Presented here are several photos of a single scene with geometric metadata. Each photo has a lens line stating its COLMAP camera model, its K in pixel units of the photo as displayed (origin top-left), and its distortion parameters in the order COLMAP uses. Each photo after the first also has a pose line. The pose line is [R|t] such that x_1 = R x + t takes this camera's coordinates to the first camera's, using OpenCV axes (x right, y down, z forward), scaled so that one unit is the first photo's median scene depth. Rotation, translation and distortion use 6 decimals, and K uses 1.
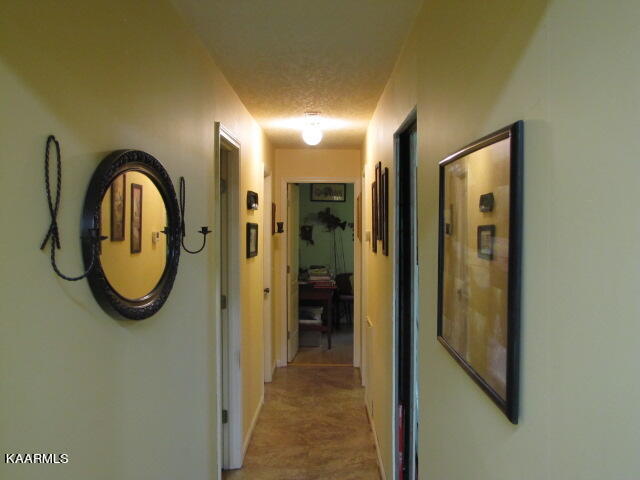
lens RADIAL K [[673.3, 0, 320.1], [0, 673.3, 238.6], [0, 0, 1]] dist [-0.008832, 0.000000]
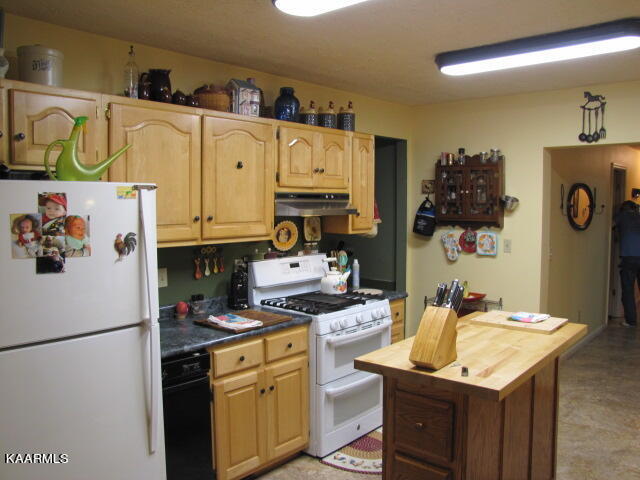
lens RADIAL K [[530.1, 0, 319.9], [0, 530.1, 240.3], [0, 0, 1]] dist [0.002274, 0.006923]
pose [[0.782817, 0.040894, -0.620907, 0.337142], [-0.018480, 0.998926, 0.042491, 0.066477], [0.621977, -0.021788, 0.782732, -1.747347]]
